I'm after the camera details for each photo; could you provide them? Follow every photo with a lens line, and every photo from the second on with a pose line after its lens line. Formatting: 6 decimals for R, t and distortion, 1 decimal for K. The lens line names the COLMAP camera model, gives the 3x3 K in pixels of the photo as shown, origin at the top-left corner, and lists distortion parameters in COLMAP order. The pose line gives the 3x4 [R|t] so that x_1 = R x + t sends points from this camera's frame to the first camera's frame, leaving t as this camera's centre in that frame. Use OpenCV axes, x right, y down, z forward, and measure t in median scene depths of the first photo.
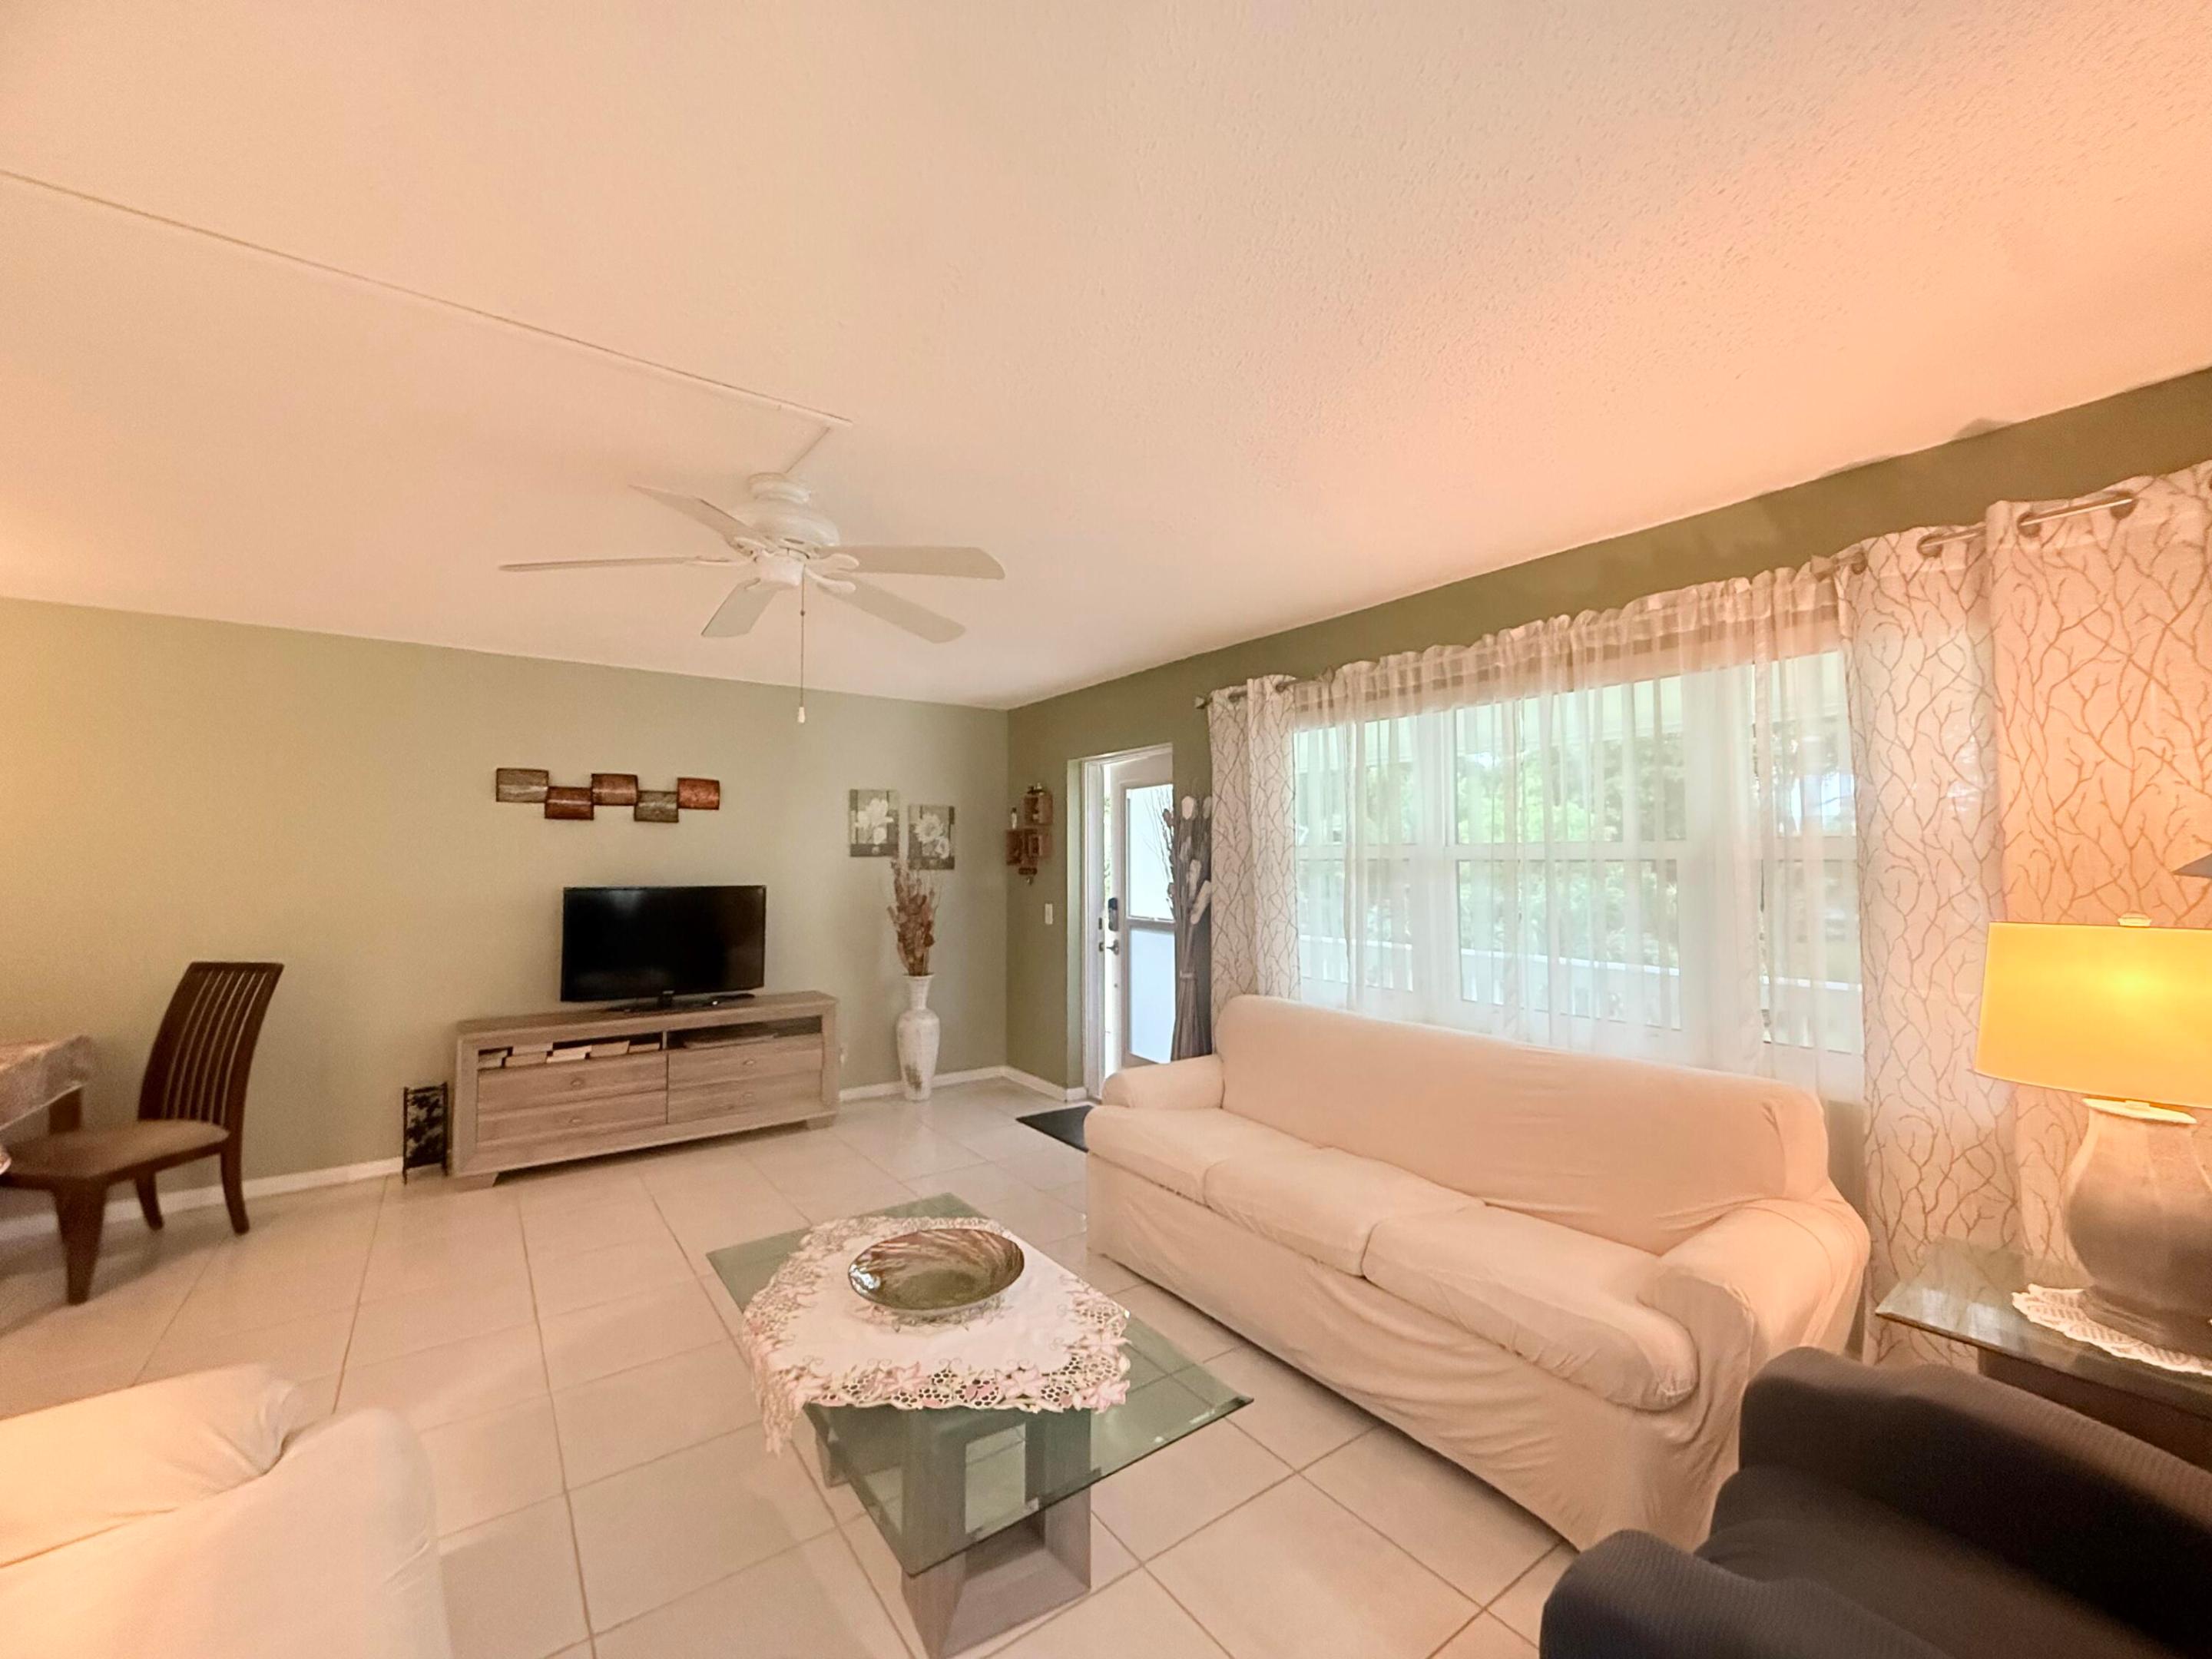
lens RADIAL K [[884.4, 0, 1107.8], [0, 884.4, 831.0], [0, 0, 1]] dist [0.001997, 0.000182]
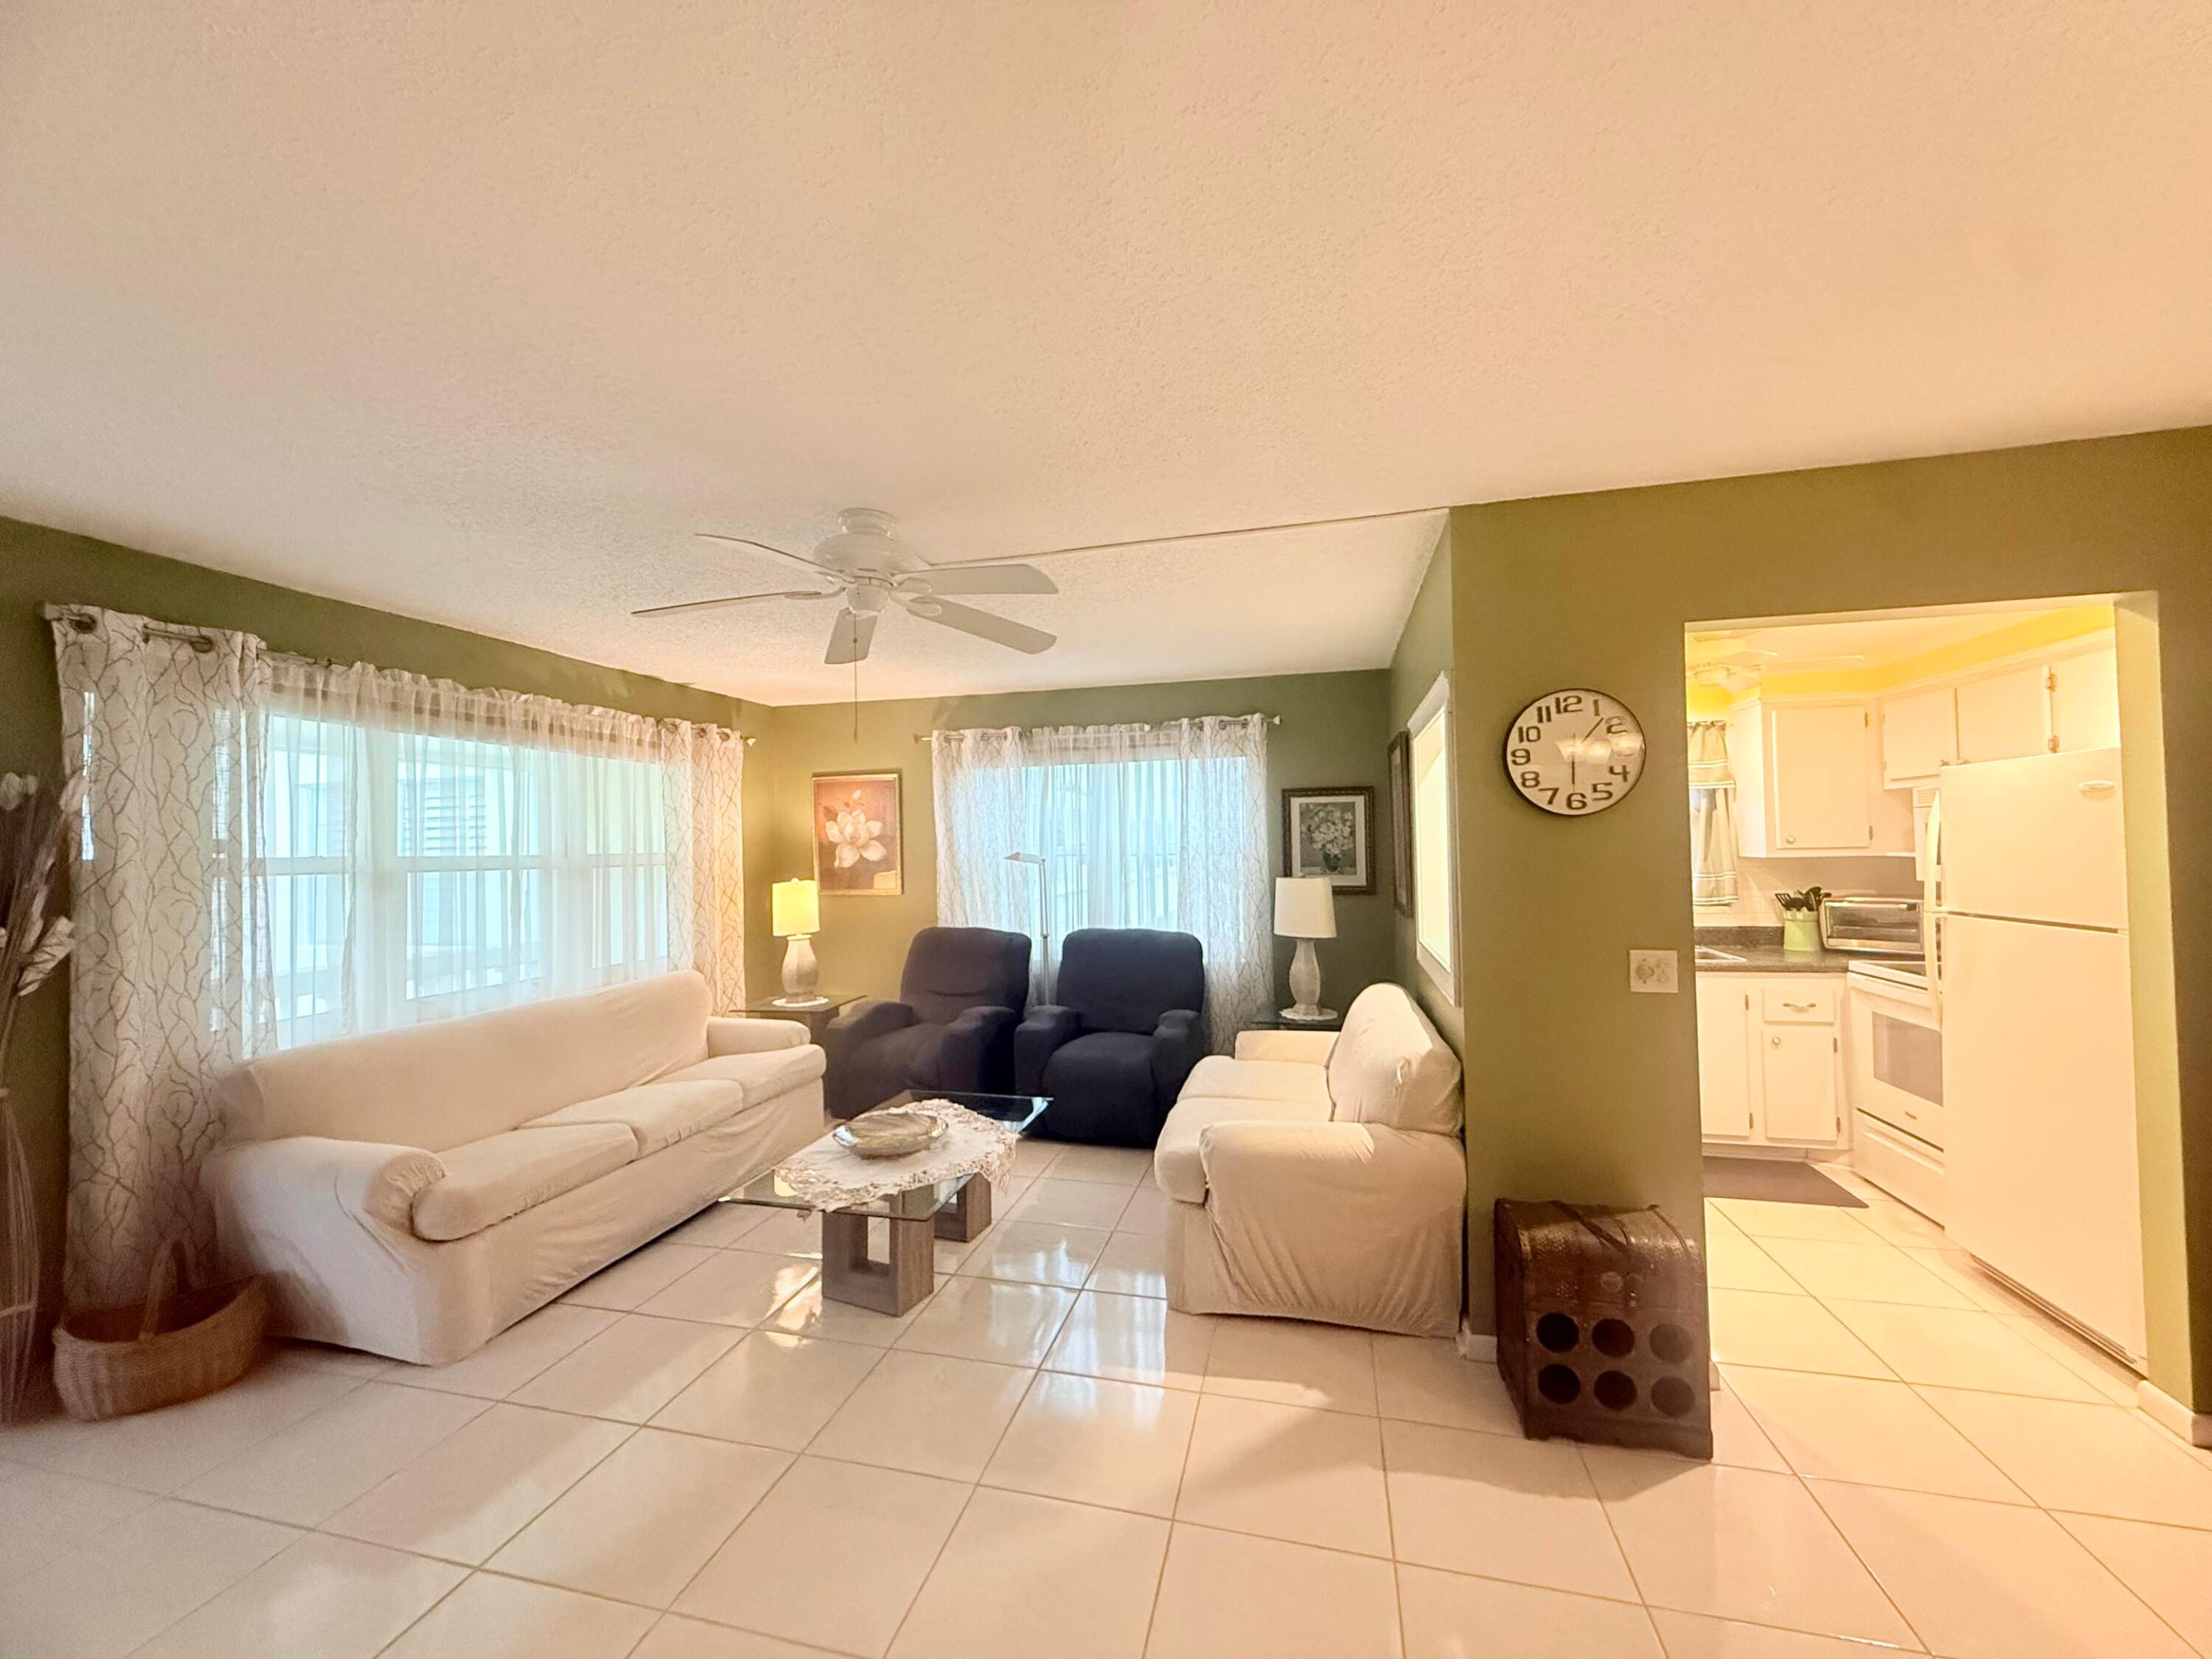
lens RADIAL K [[884.4, 0, 1094.7], [0, 884.4, 829.2], [0, 0, 1]] dist [0.001997, 0.000182]
pose [[-0.640043, 0.028597, 0.767807, -0.804986], [-0.009787, 0.998923, -0.045364, 0.018240], [-0.768277, -0.036549, -0.639073, 0.864444]]
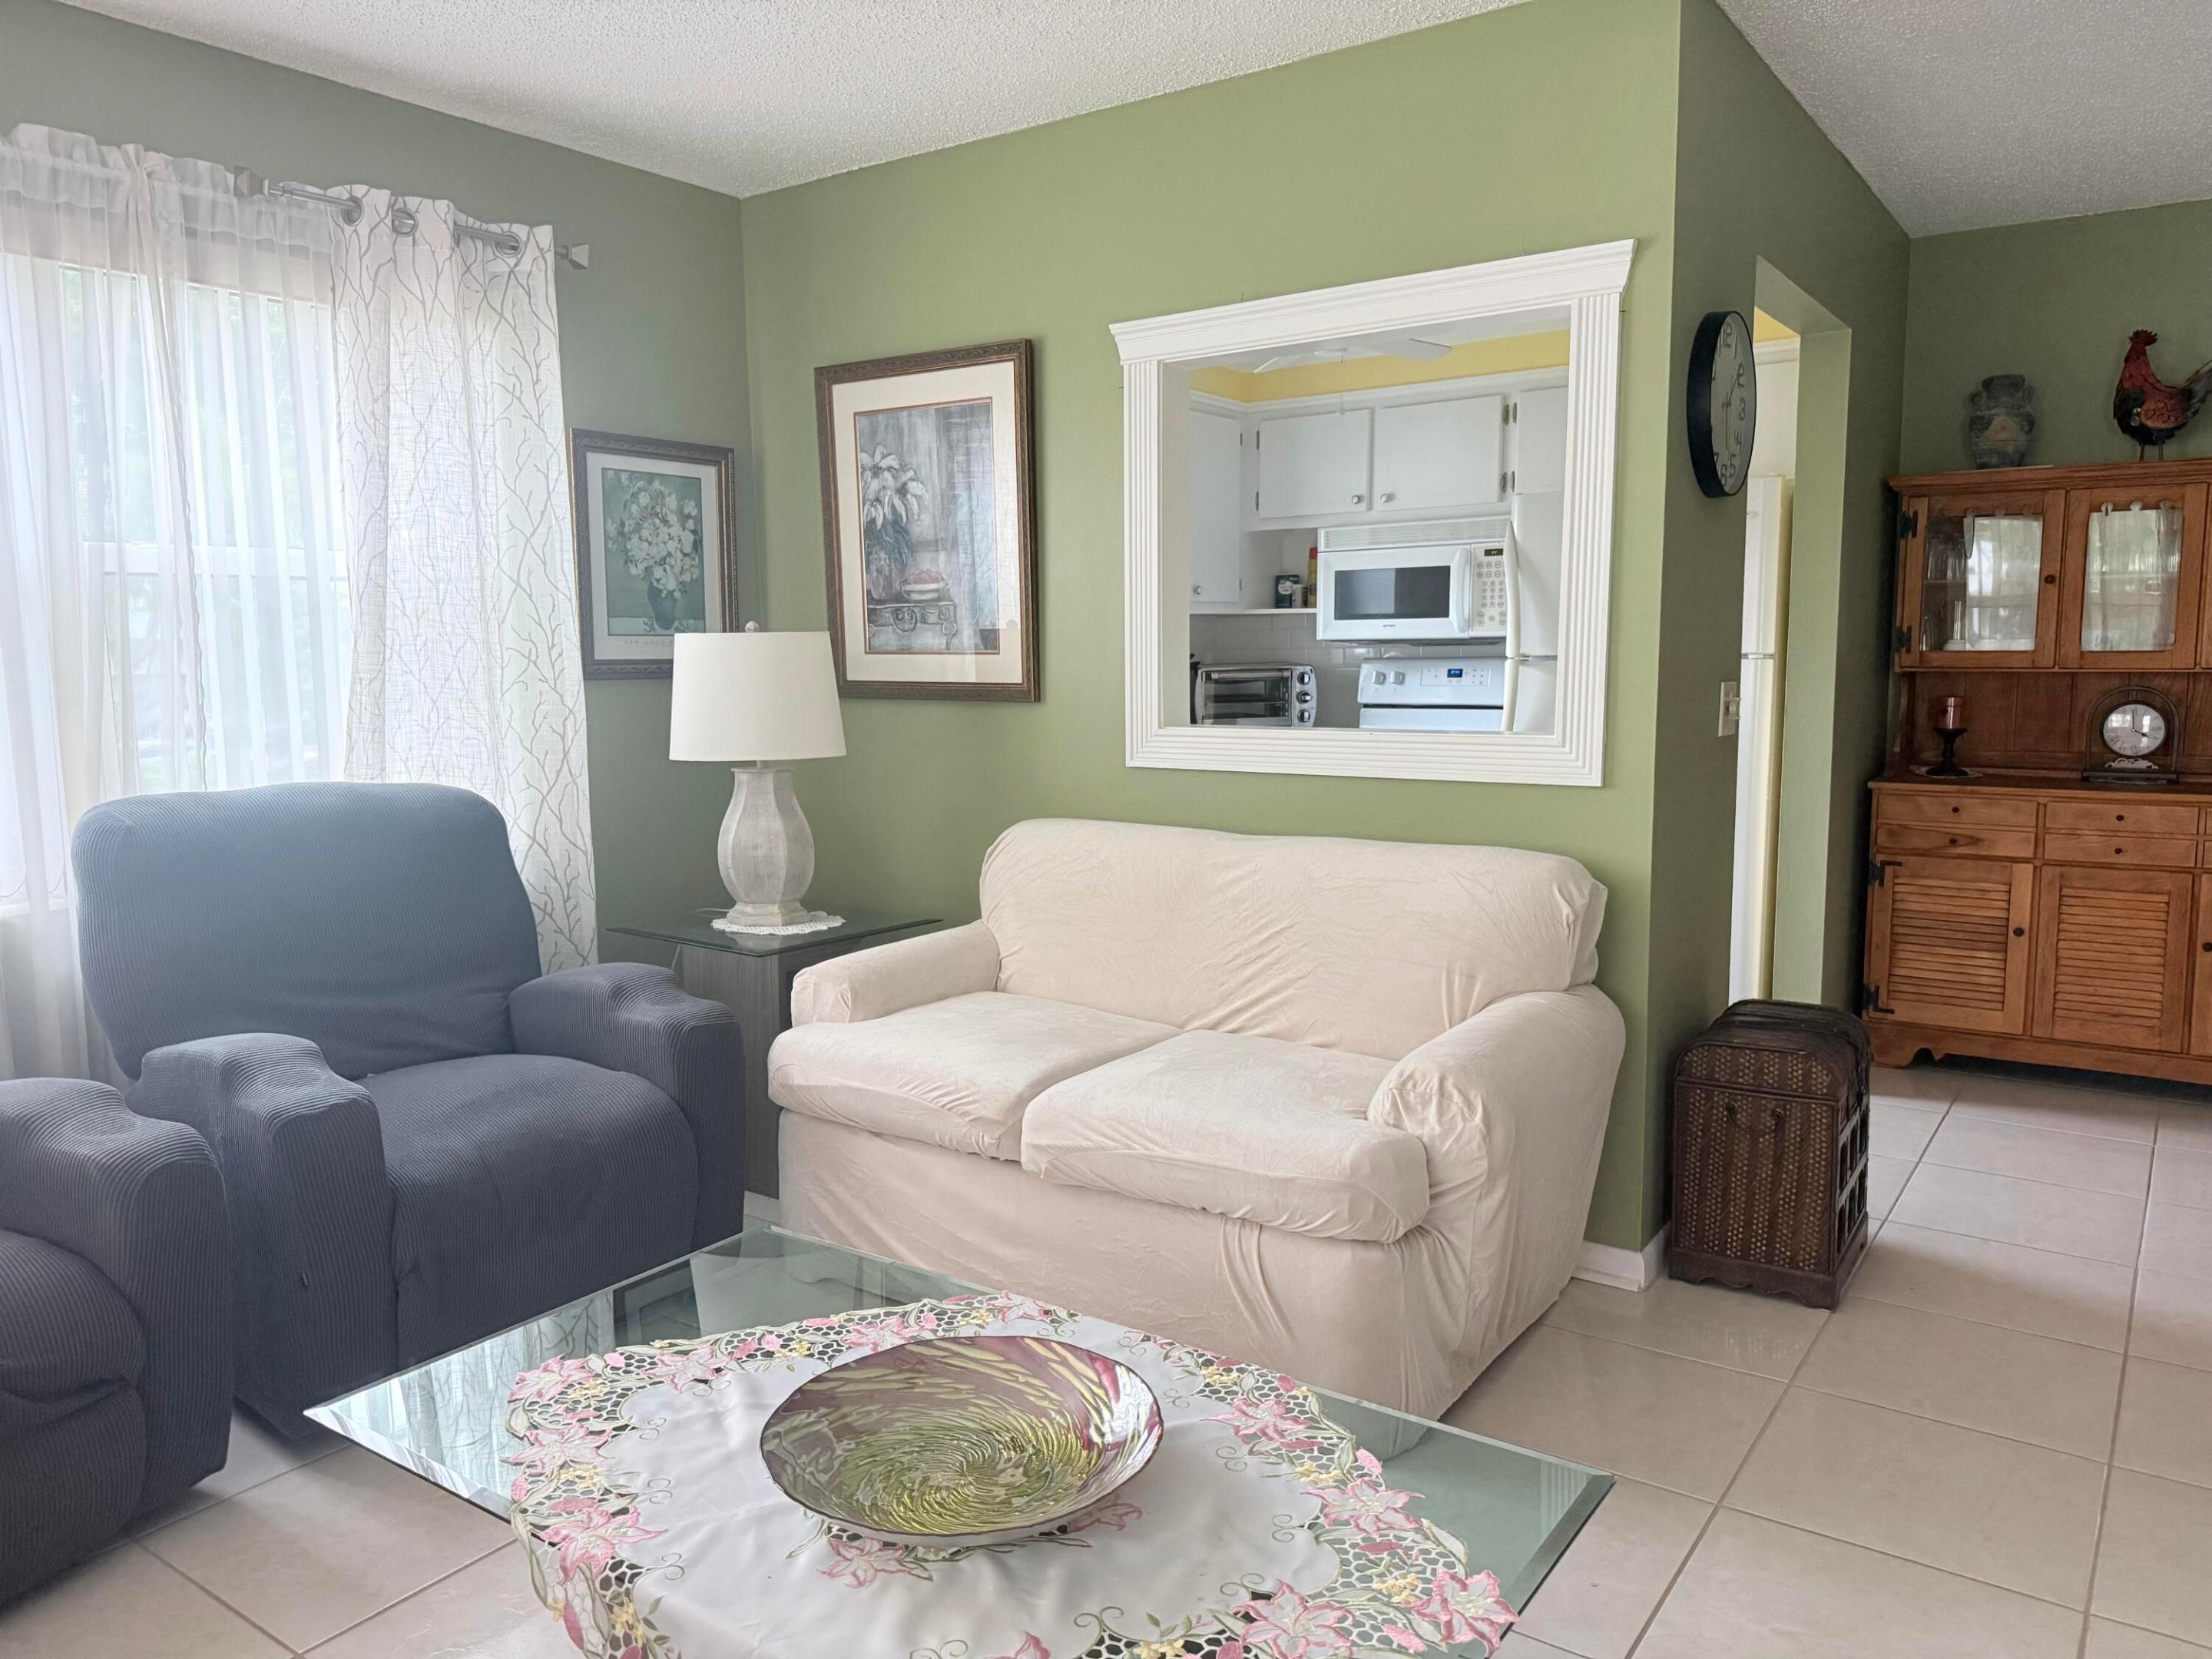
lens RADIAL K [[1539.7, 0, 1087.7], [0, 1539.7, 845.8], [0, 0, 1]] dist [0.049536, -0.052297]
pose [[-0.948772, 0.053905, -0.311331, -0.014917], [0.023969, 0.994779, 0.099194, 0.065067], [0.315052, 0.086650, -0.945110, 0.857845]]
